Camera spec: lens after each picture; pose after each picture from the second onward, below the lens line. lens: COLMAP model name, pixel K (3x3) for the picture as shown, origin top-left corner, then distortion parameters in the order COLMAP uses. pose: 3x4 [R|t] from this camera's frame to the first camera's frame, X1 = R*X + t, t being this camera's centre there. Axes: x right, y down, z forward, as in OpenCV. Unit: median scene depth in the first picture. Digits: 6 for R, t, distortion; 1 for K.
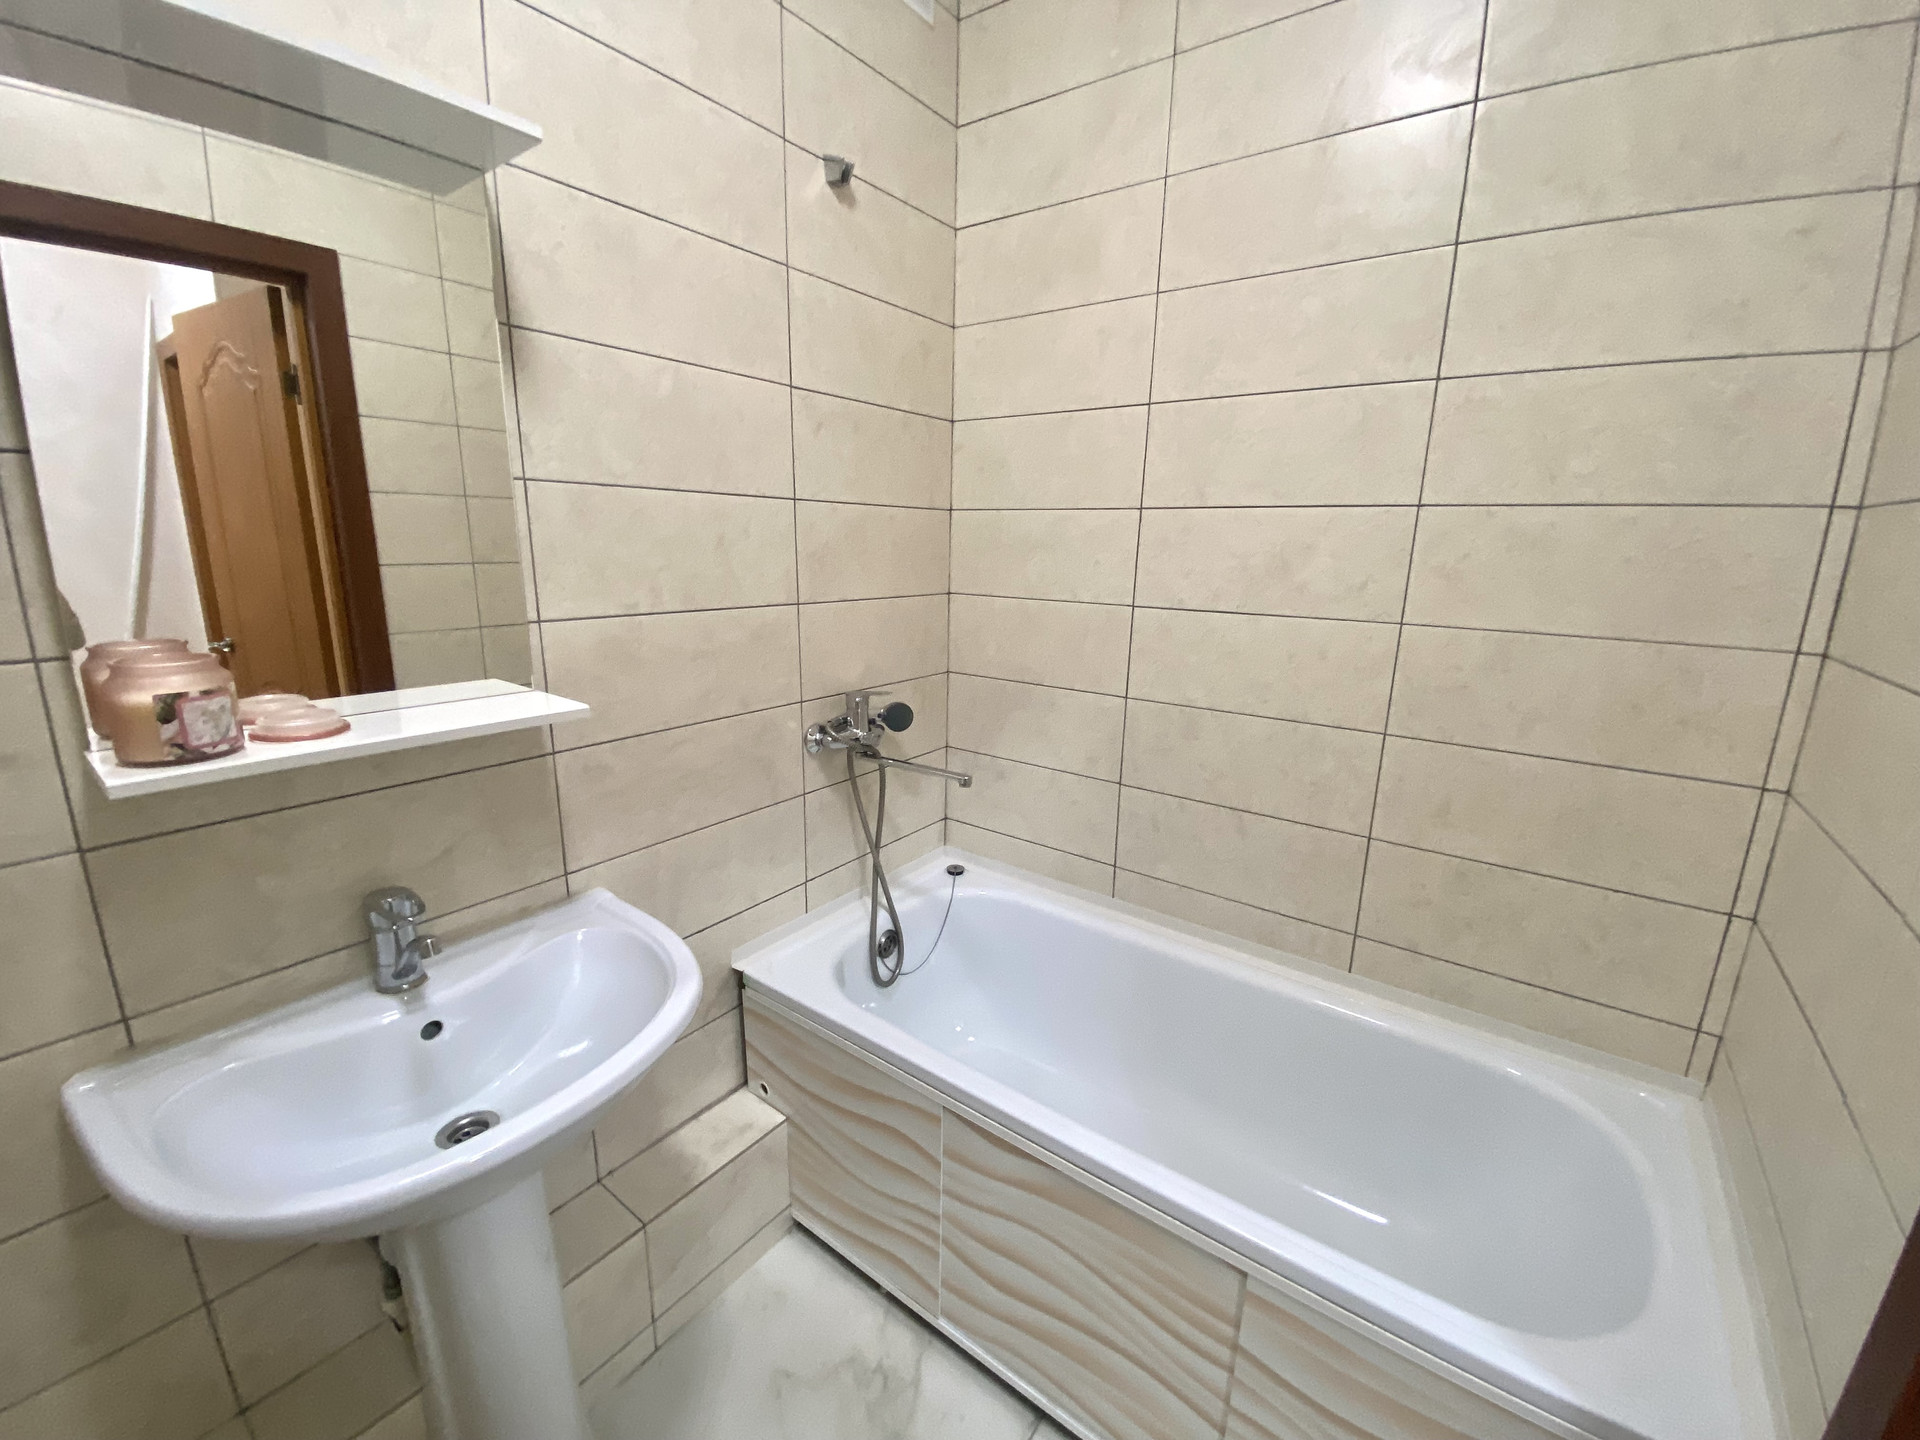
lens RADIAL K [[771.3, 0, 954.5], [0, 771.3, 717.4], [0, 0, 1]] dist [0.034909, -0.026023]
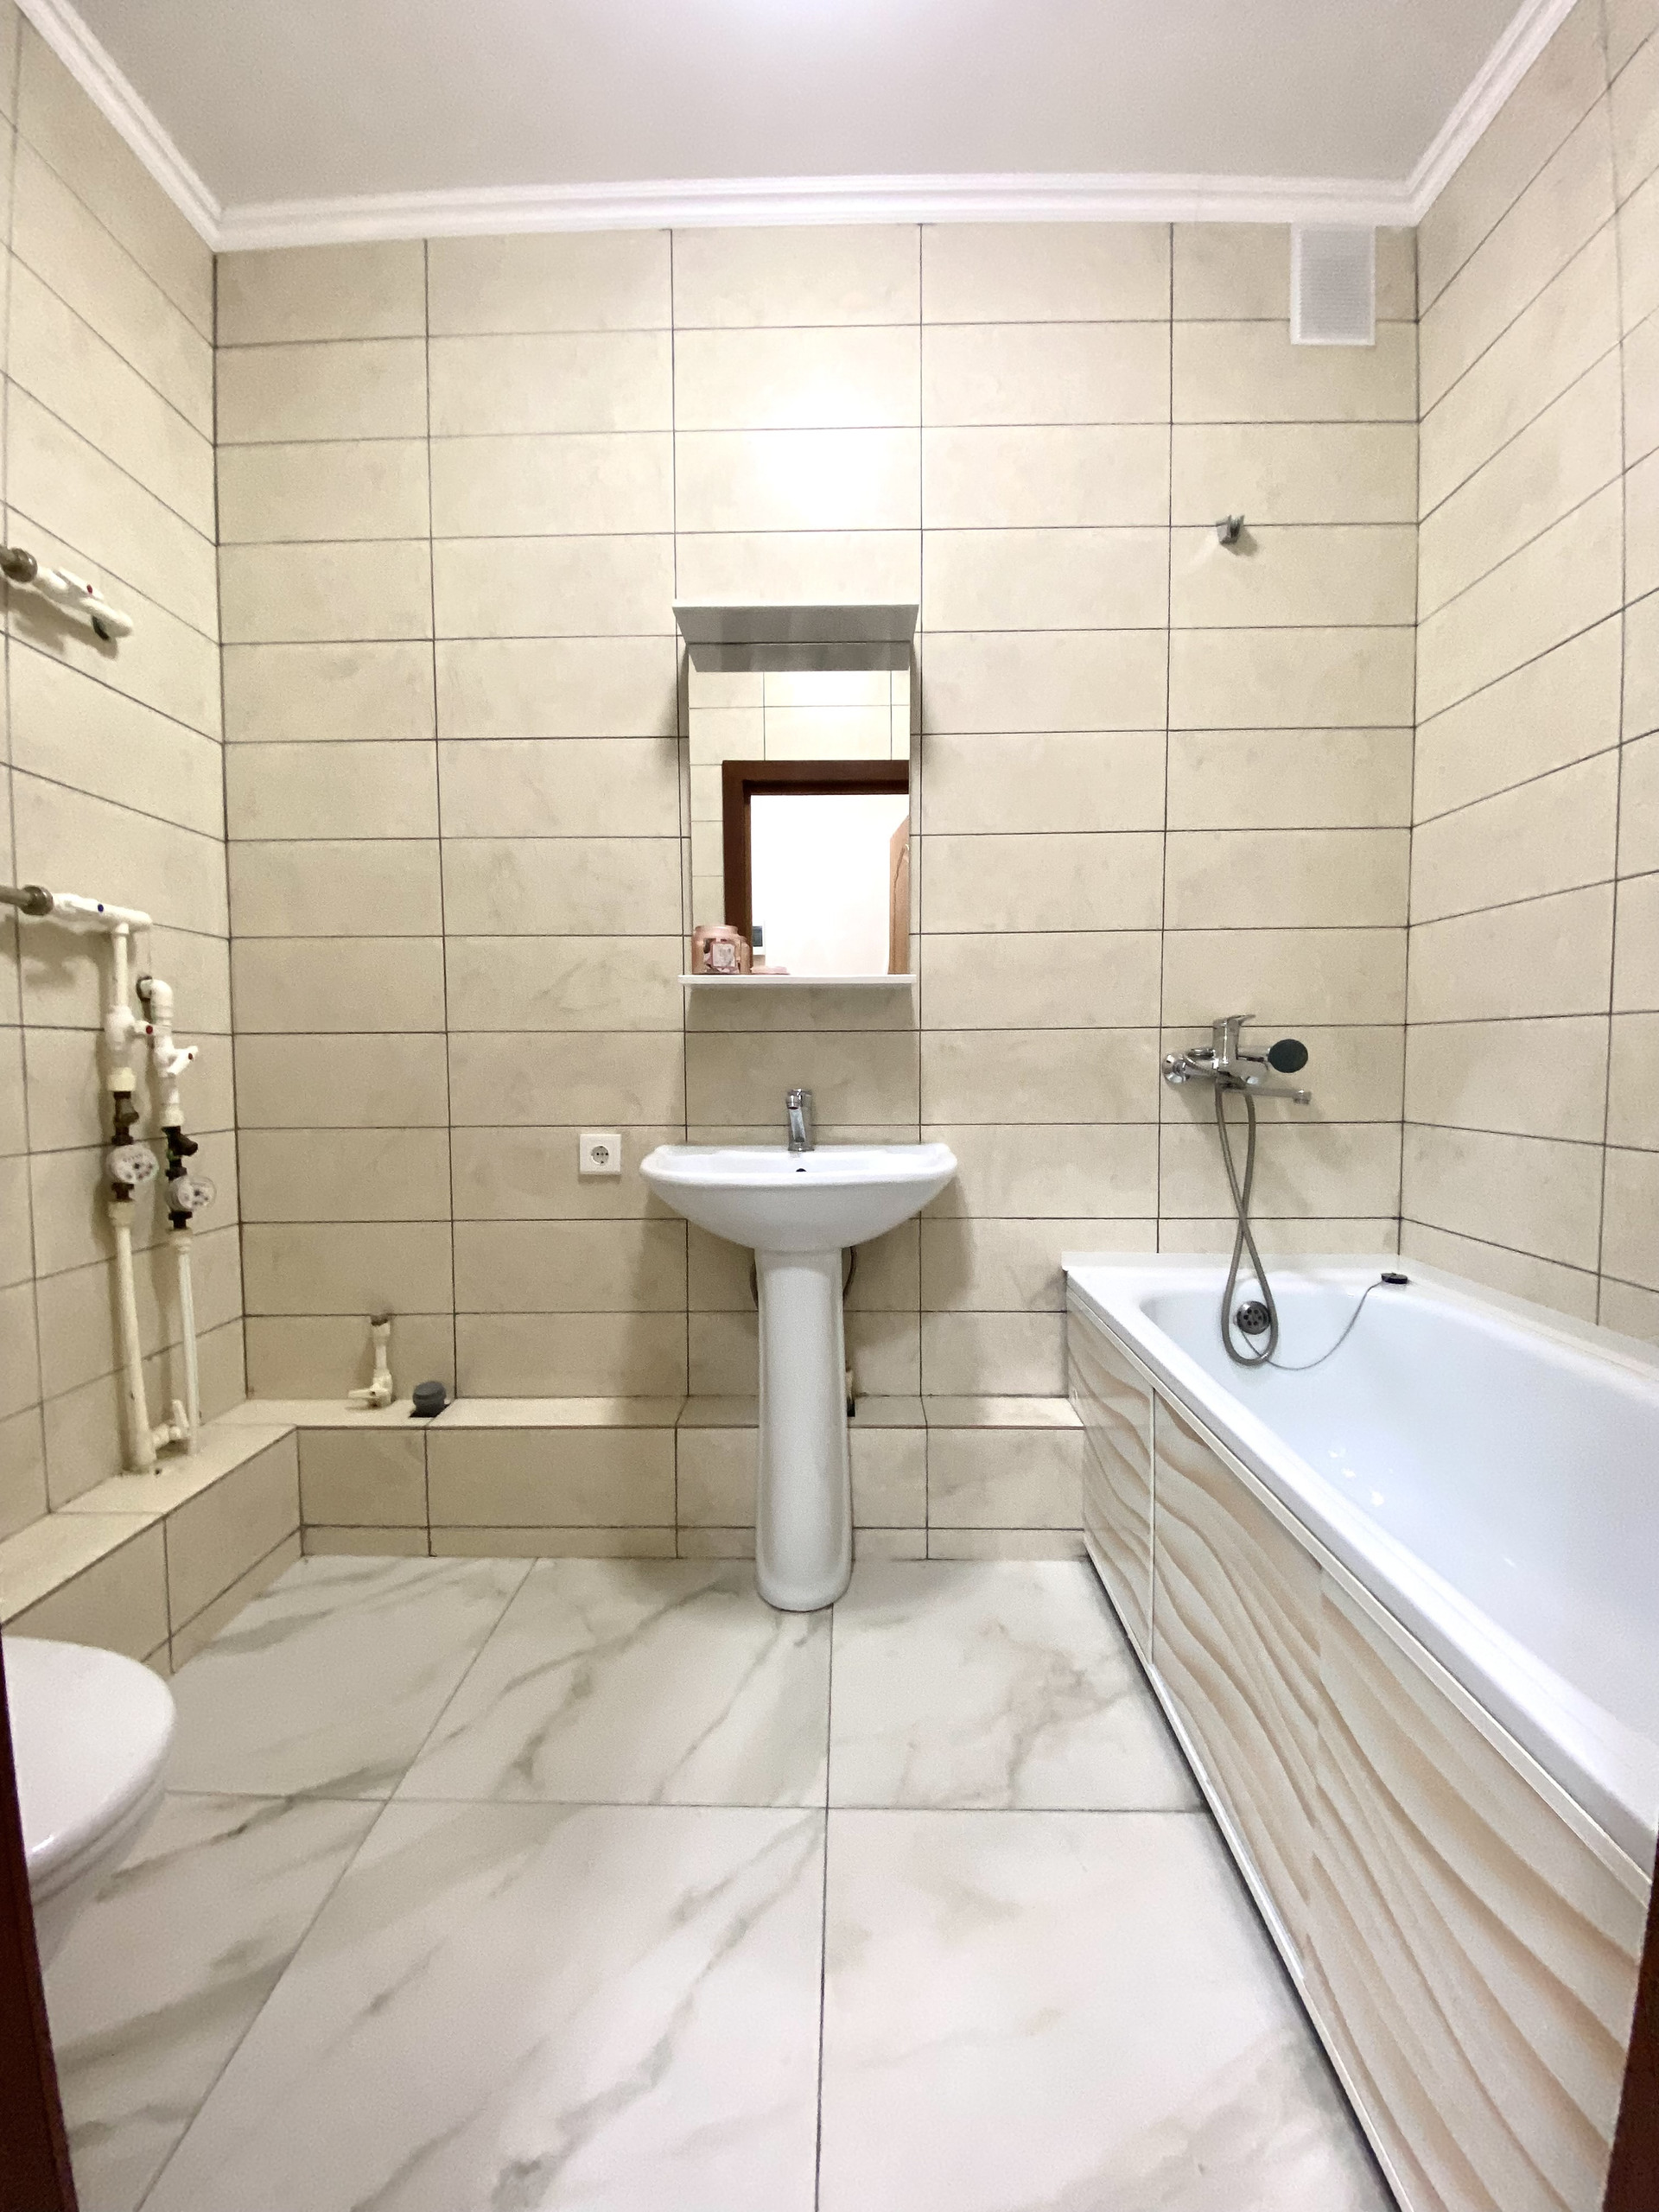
lens RADIAL K [[888.6, 0, 829.5], [0, 888.6, 1106.0], [0, 0, 1]] dist [0.034909, -0.026023]
pose [[0.583463, 0.022927, -0.811816, 0.506778], [-0.170541, 0.980773, -0.094872, 0.268818], [0.794032, 0.193802, 0.576154, -0.000513]]
